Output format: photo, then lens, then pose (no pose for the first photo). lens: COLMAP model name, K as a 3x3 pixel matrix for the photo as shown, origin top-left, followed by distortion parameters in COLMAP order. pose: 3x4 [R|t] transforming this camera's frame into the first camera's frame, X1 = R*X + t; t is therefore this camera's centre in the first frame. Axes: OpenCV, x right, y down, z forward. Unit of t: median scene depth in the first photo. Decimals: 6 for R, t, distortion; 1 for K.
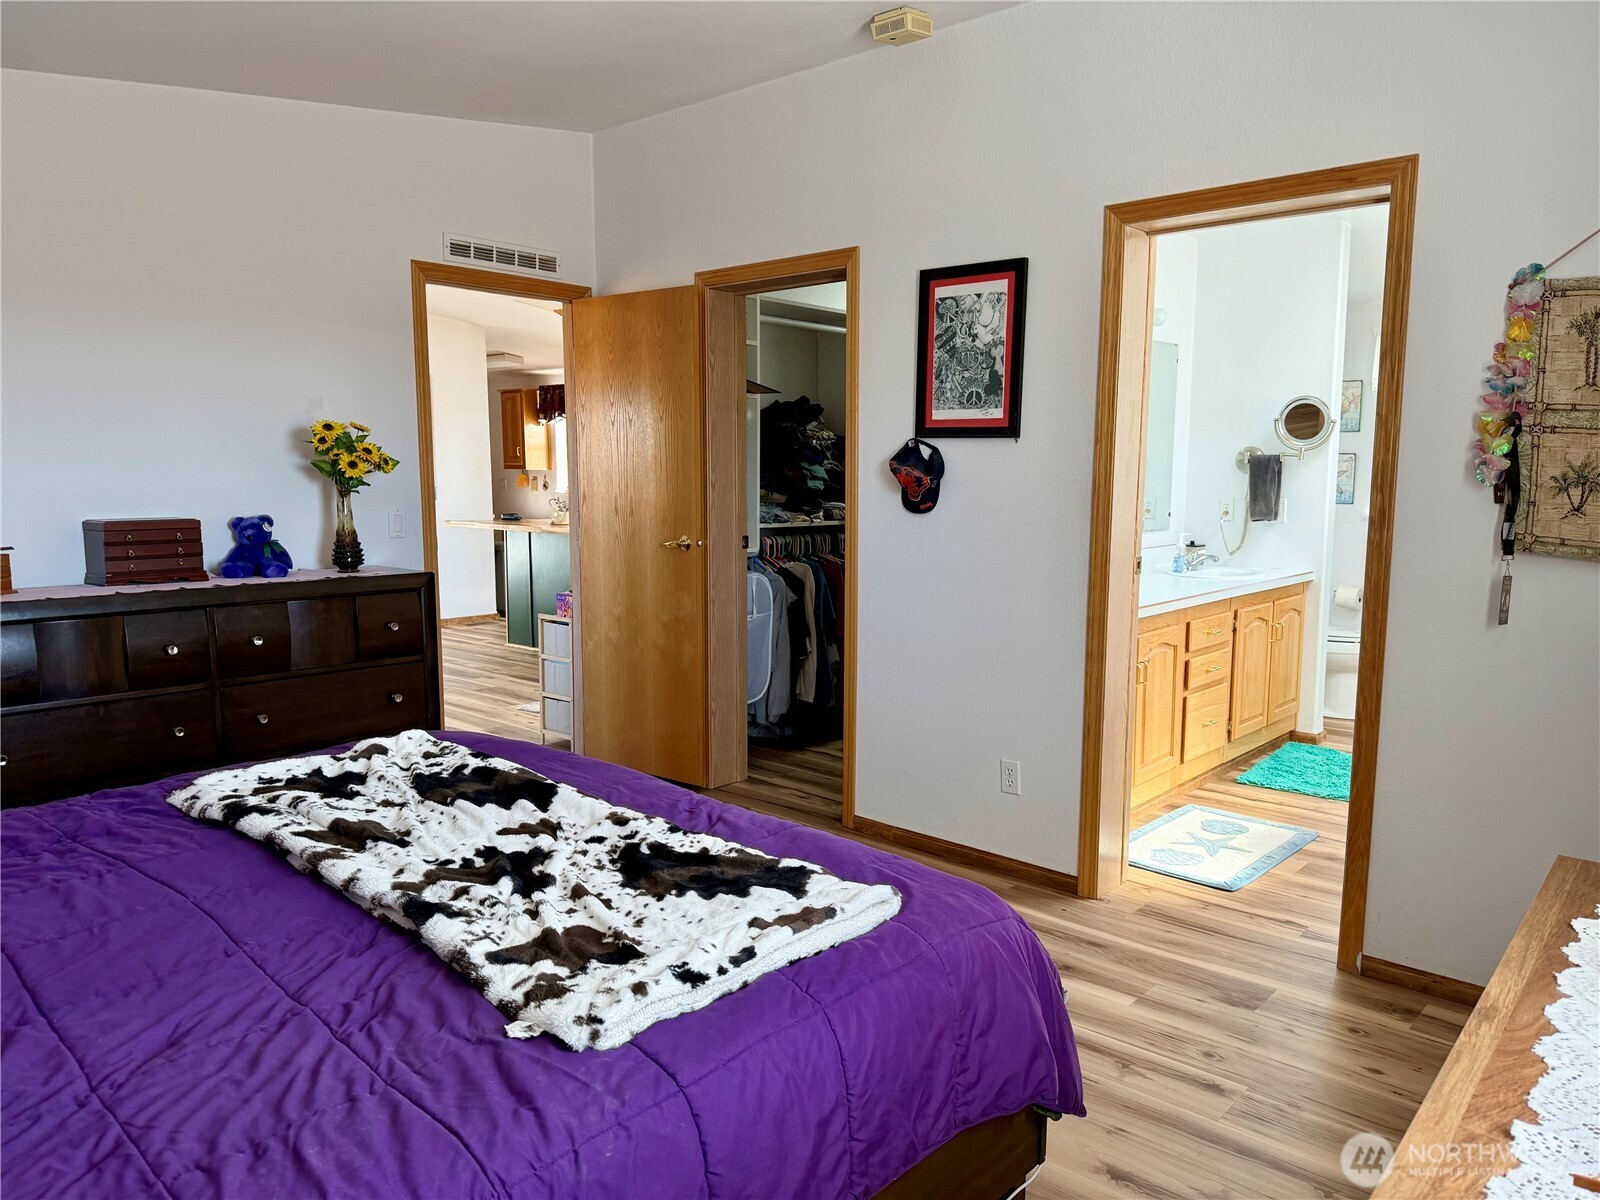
lens RADIAL K [[1114.6, 0, 804.6], [0, 1114.6, 608.4], [0, 0, 1]] dist [0.160039, -0.297509]
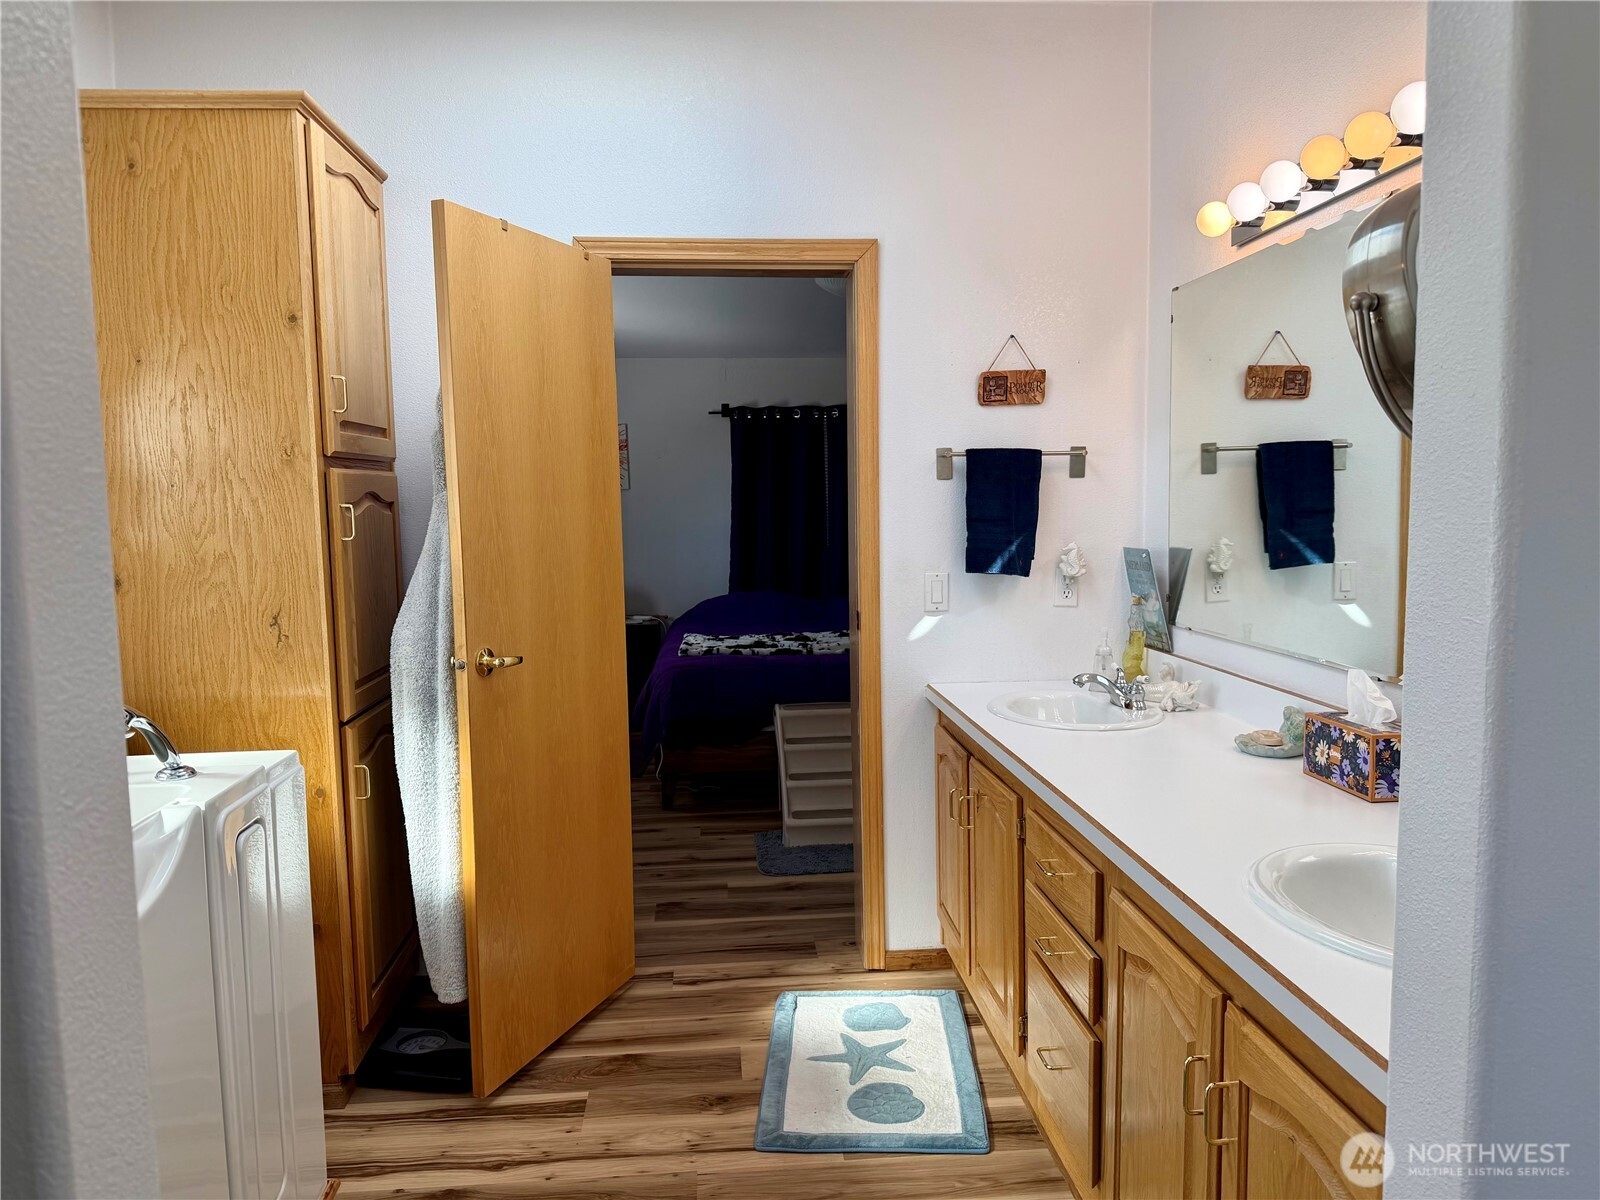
lens RADIAL K [[1125.4, 0, 805.0], [0, 1125.4, 605.3], [0, 0, 1]] dist [0.065413, -0.086437]
pose [[-0.695095, 0.072273, -0.715276, 1.074202], [-0.077006, 0.981725, 0.174029, -0.223598], [0.714782, 0.176047, -0.676827, 1.745204]]
